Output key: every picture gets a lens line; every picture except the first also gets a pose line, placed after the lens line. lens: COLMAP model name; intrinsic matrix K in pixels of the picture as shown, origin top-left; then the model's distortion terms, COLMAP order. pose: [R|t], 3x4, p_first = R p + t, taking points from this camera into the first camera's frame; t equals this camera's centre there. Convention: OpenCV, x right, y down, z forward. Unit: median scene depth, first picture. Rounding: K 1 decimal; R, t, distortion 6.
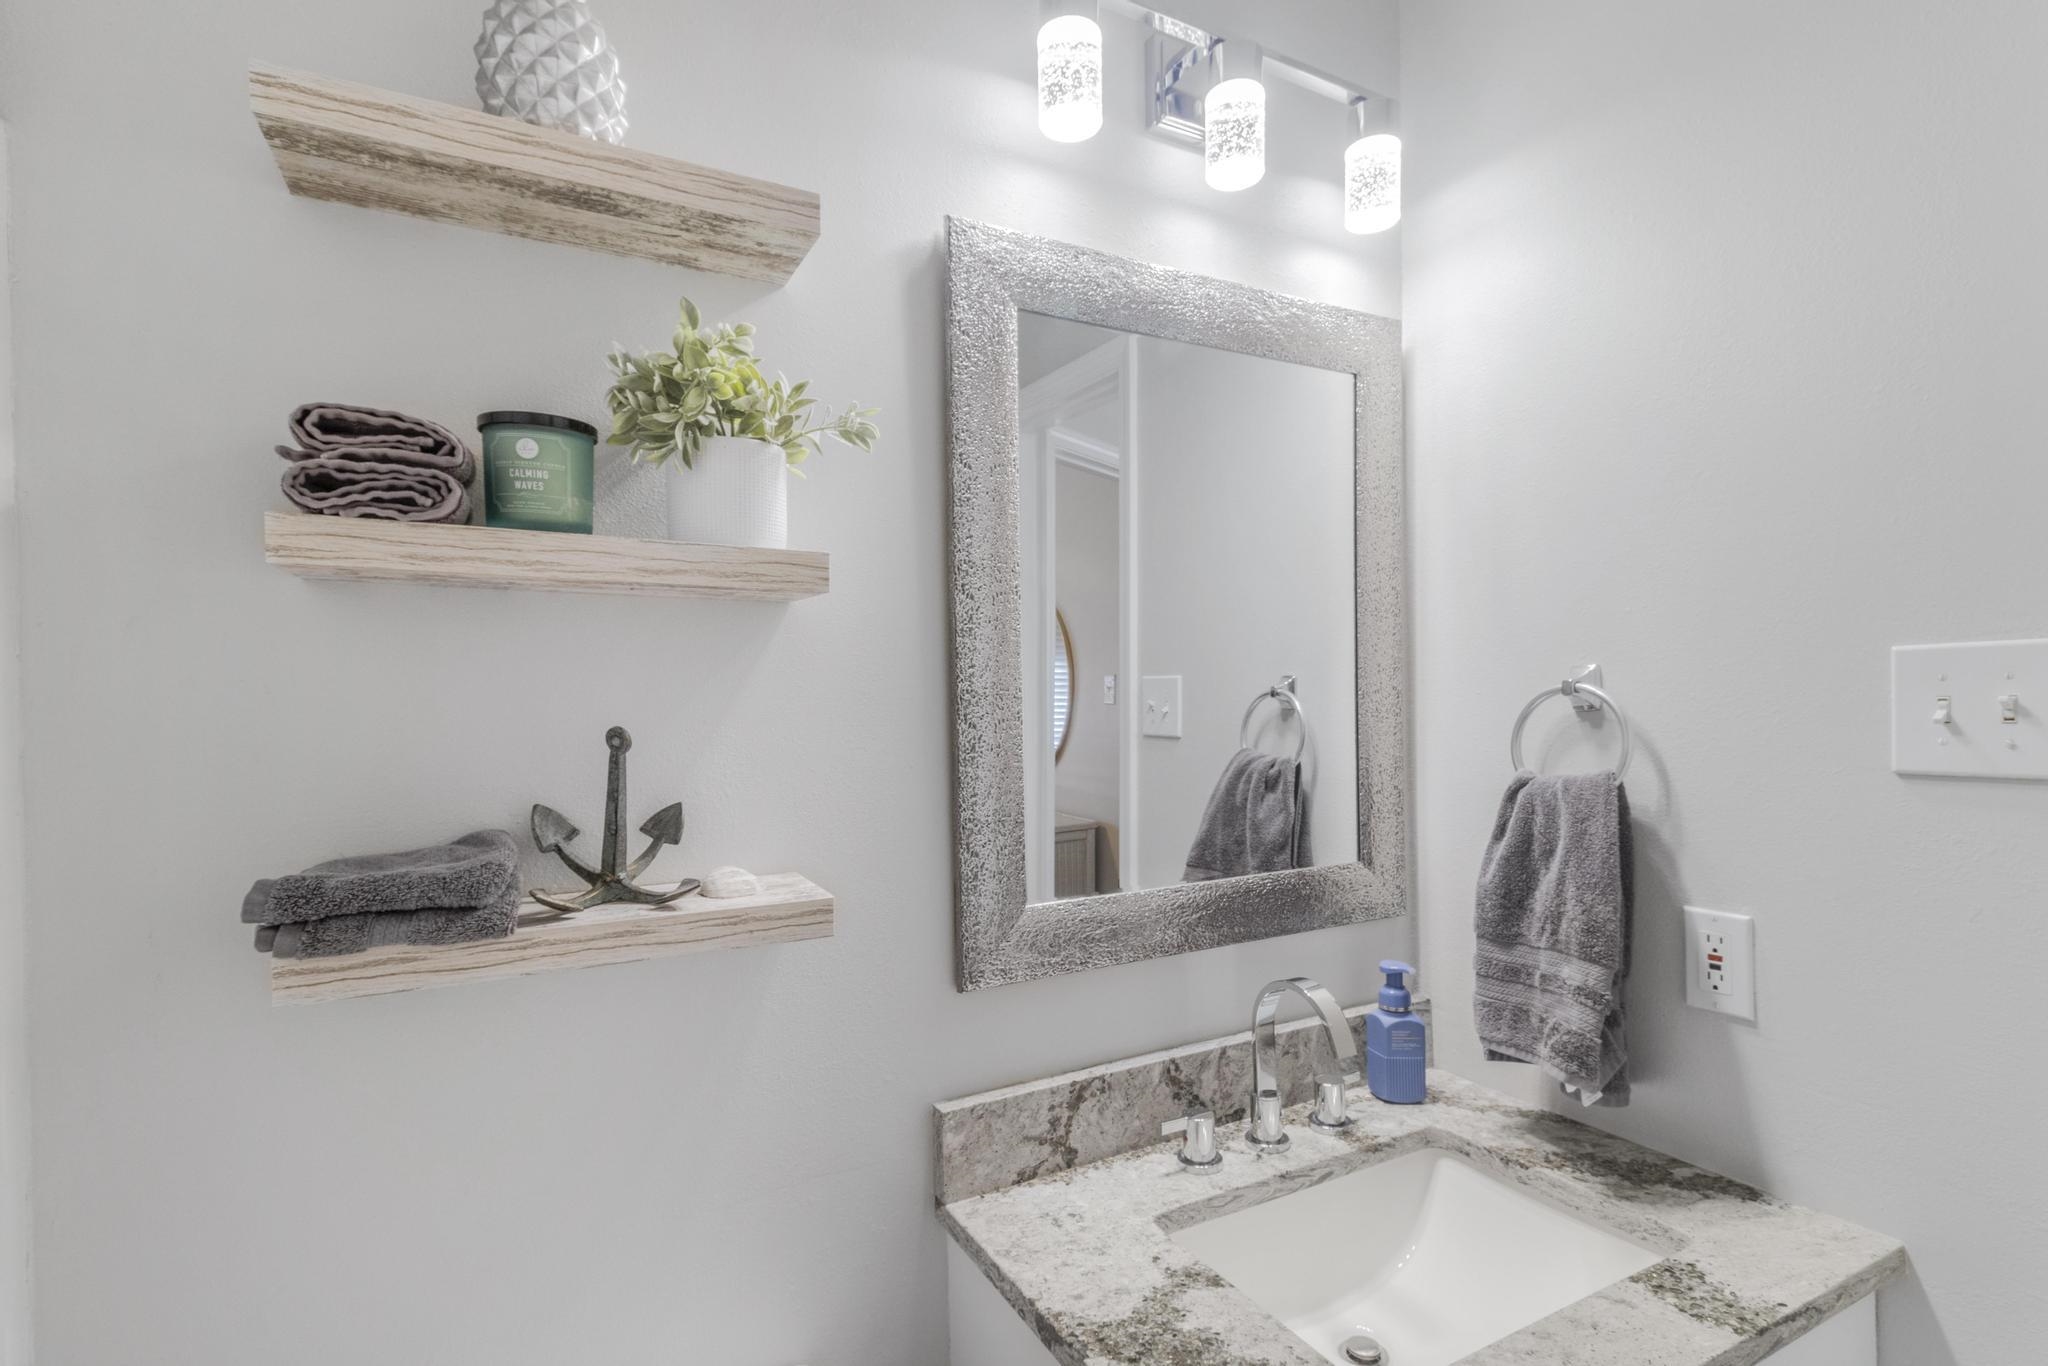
lens RADIAL K [[974.6, 0, 1101.5], [0, 974.6, 708.4], [0, 0, 1]] dist [0.018984, -0.000262]
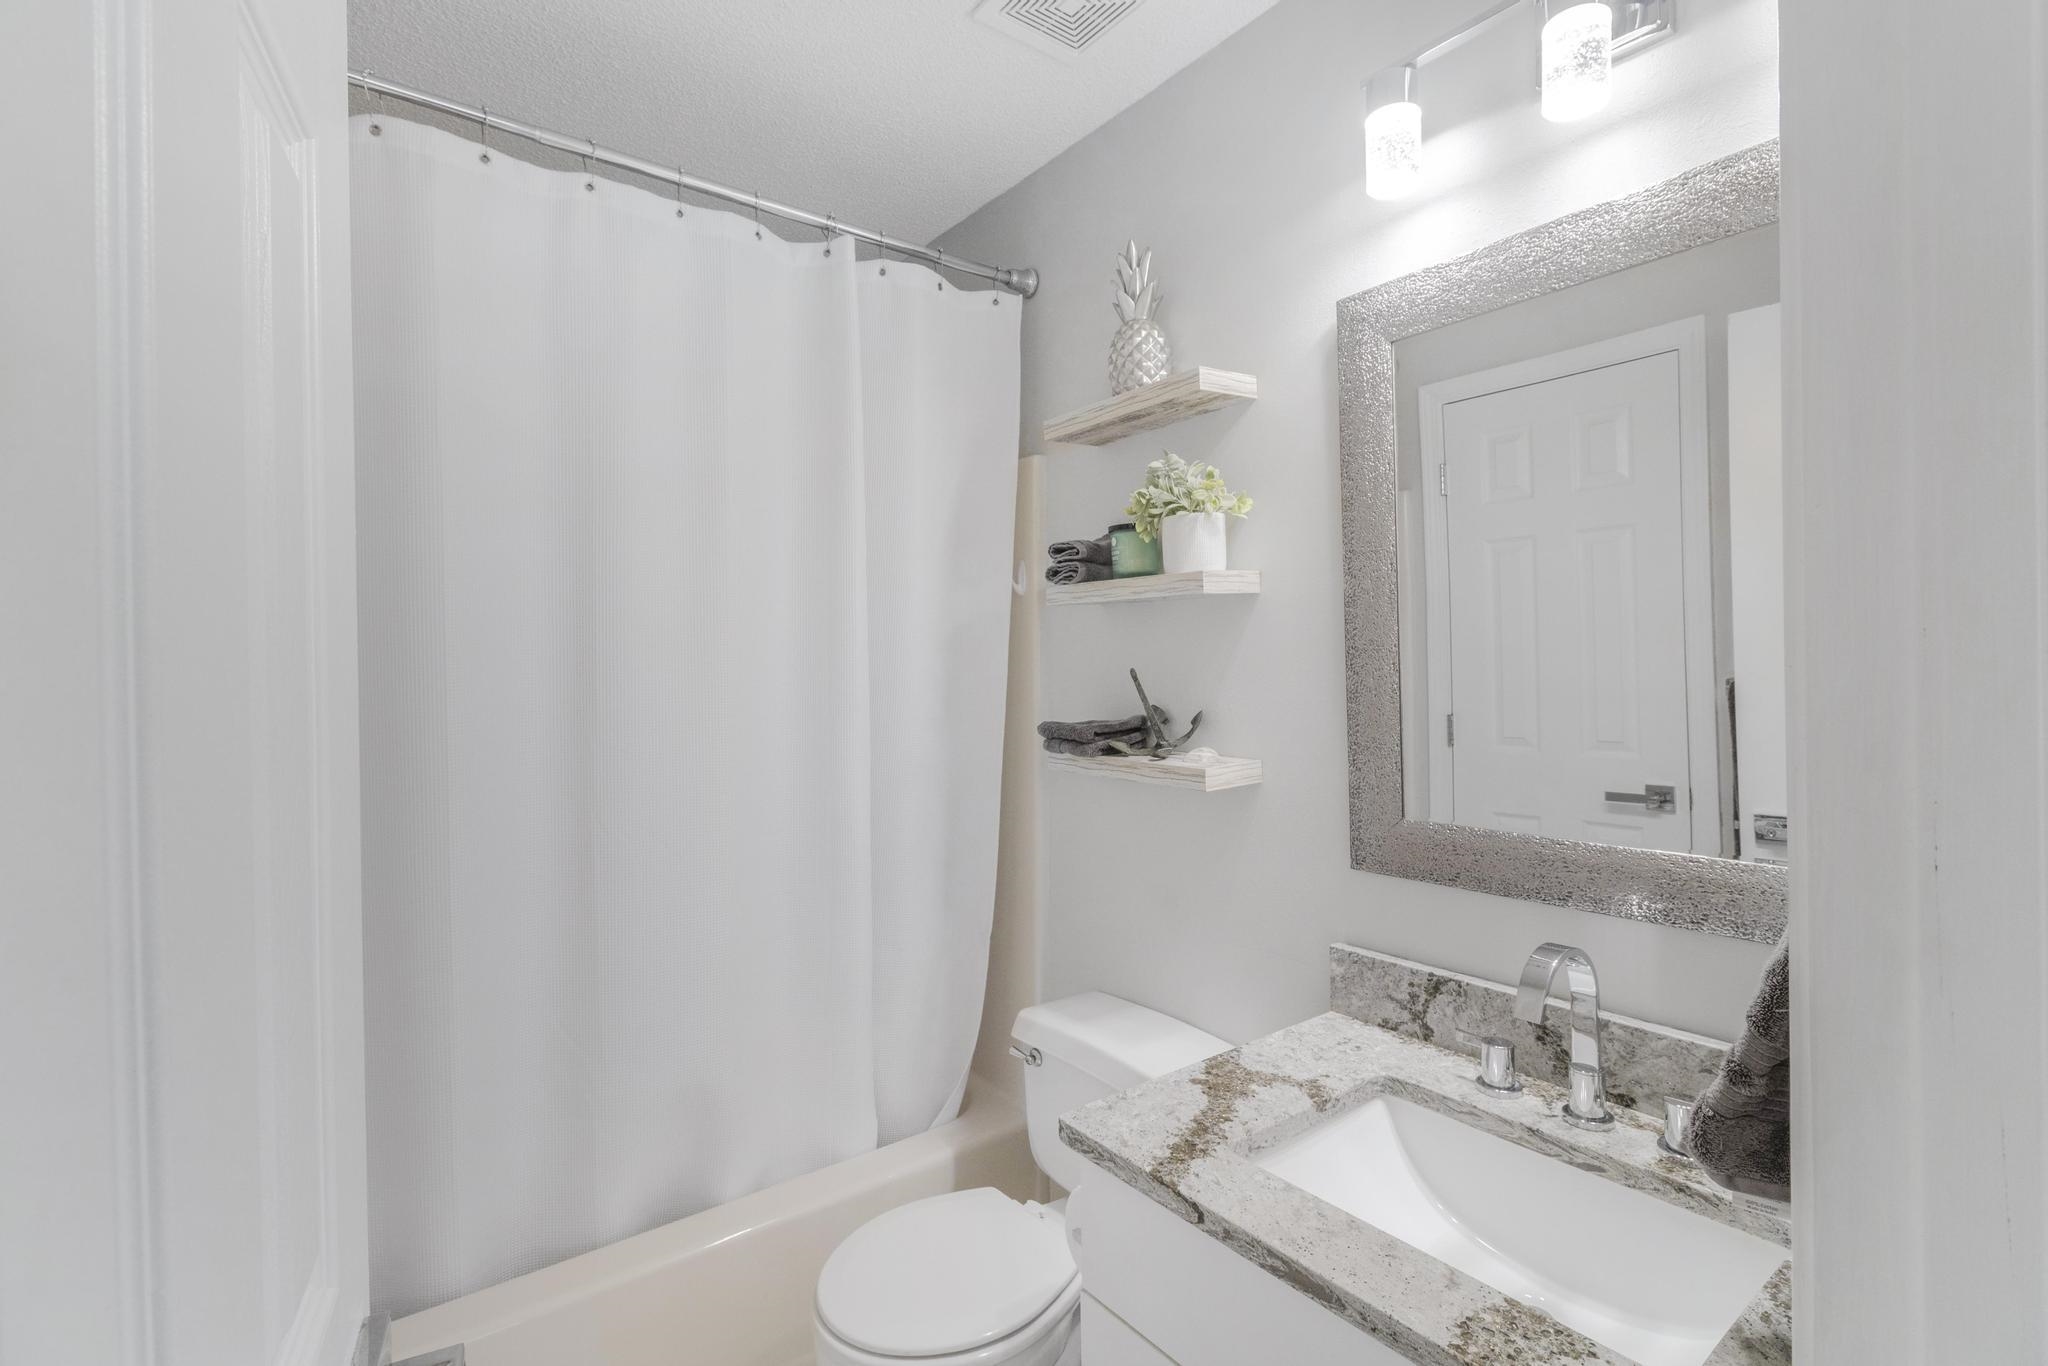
lens RADIAL K [[974.6, 0, 1024.8], [0, 974.6, 671.6], [0, 0, 1]] dist [0.018984, -0.000262]
pose [[0.130992, 0.024214, -0.991088, 1.123283], [0.005673, 0.999667, 0.025174, -0.020230], [0.991367, -0.008920, 0.130811, 0.365265]]
